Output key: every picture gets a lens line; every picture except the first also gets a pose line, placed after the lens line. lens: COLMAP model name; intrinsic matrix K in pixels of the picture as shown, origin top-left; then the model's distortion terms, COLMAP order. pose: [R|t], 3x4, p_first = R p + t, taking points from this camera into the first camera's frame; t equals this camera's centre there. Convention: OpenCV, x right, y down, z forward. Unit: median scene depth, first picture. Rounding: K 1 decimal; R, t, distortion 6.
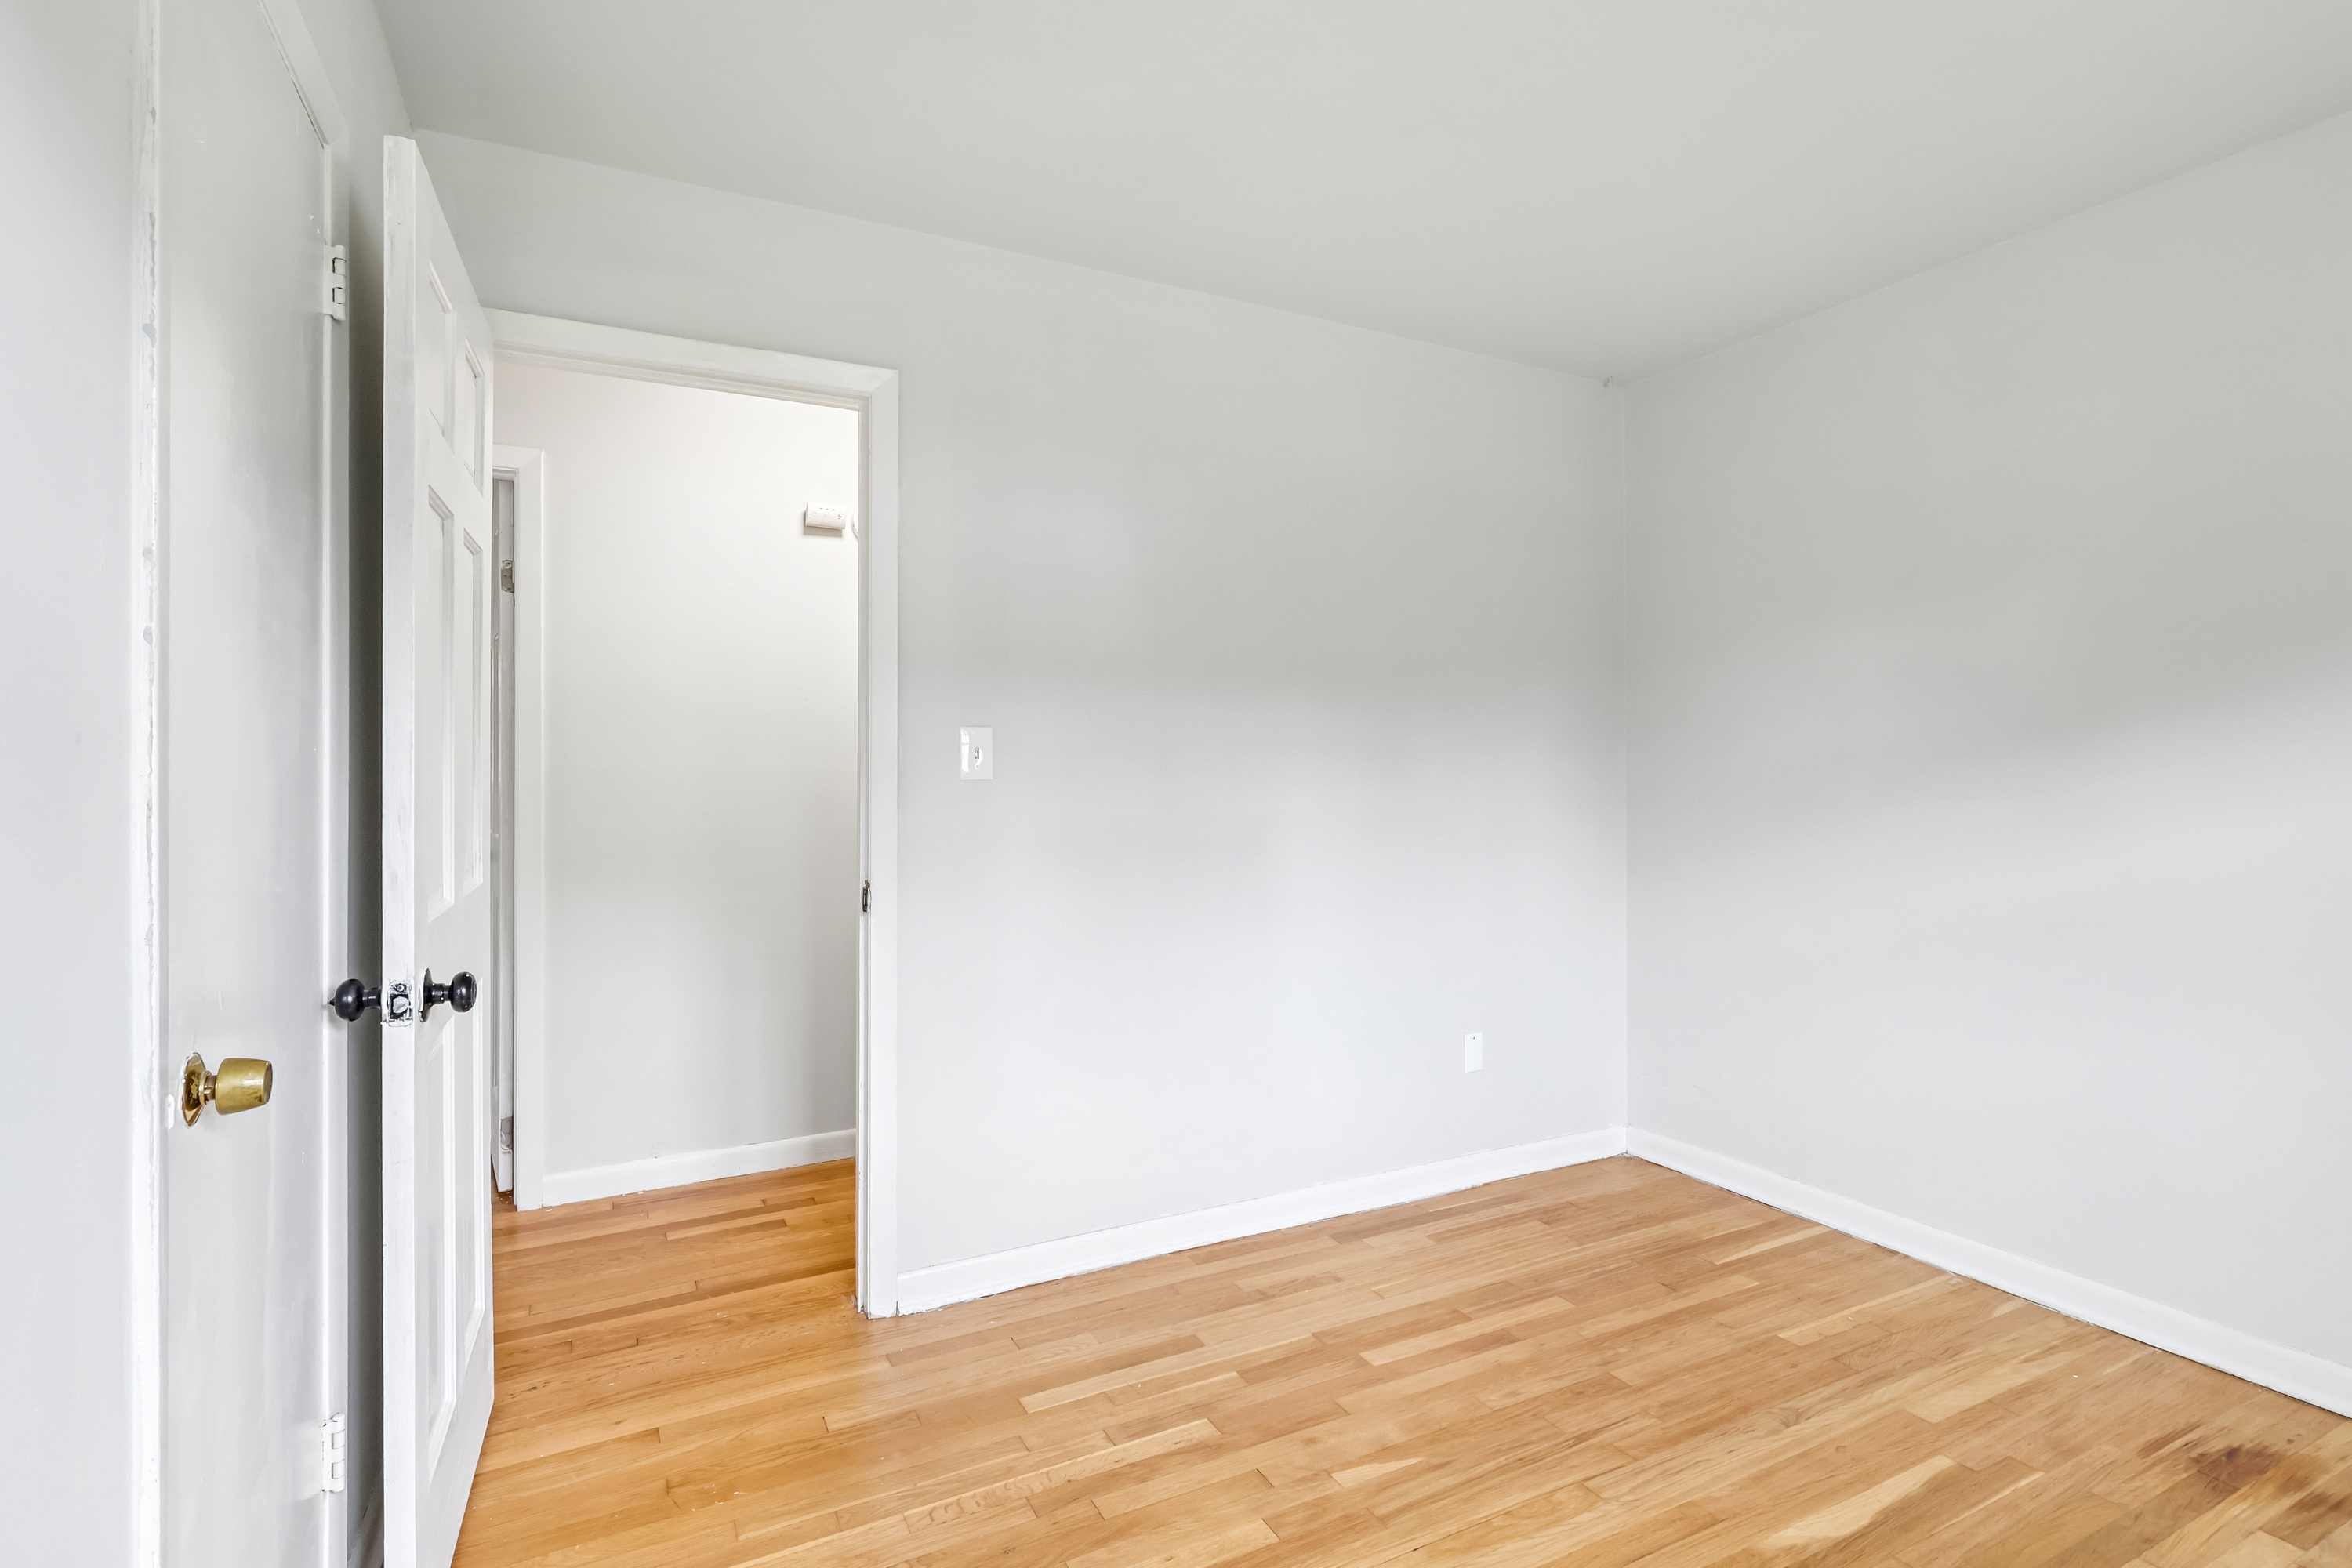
lens RADIAL K [[1119.0, 0, 1134.0], [0, 1119.0, 781.4], [0, 0, 1]] dist [-0.001096, 0.002404]
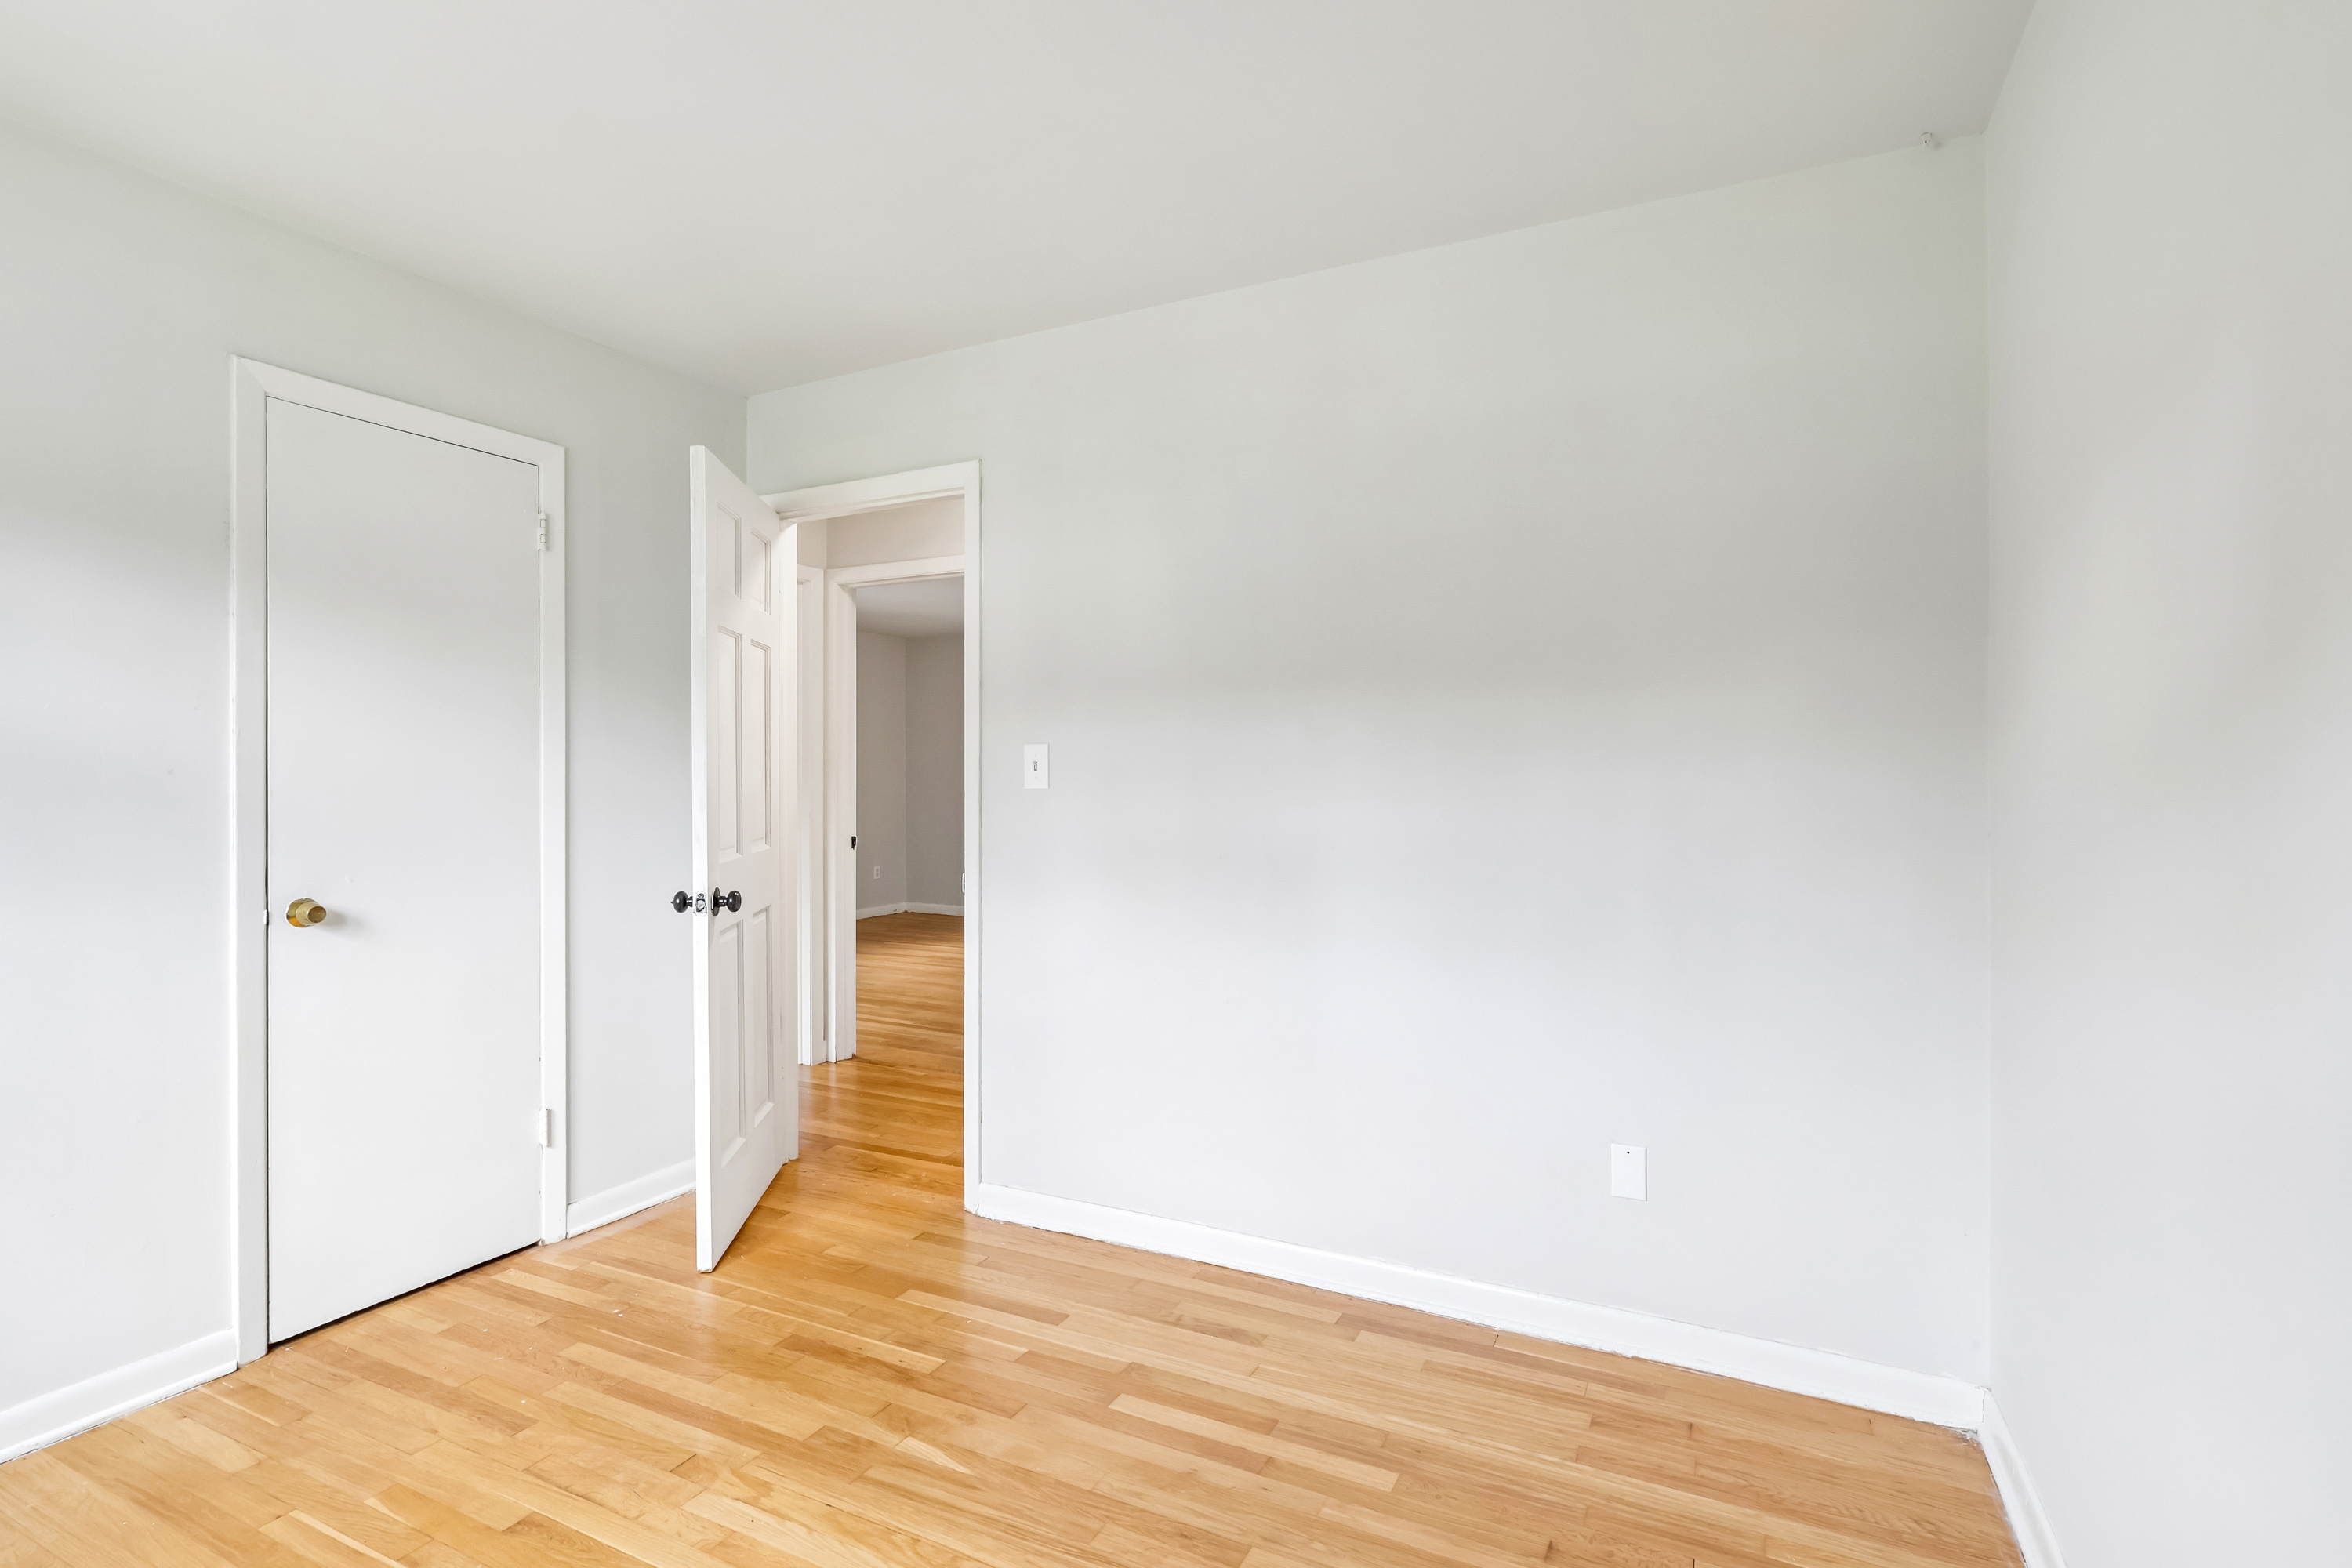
lens RADIAL K [[1119.0, 0, 1160.1], [0, 1119.0, 782.2], [0, 0, 1]] dist [-0.001096, 0.002404]
pose [[0.599827, 0.011650, -0.800045, 0.914210], [-0.014891, 0.999883, 0.003395, -0.001471], [0.799991, 0.009876, 0.599931, 0.439011]]
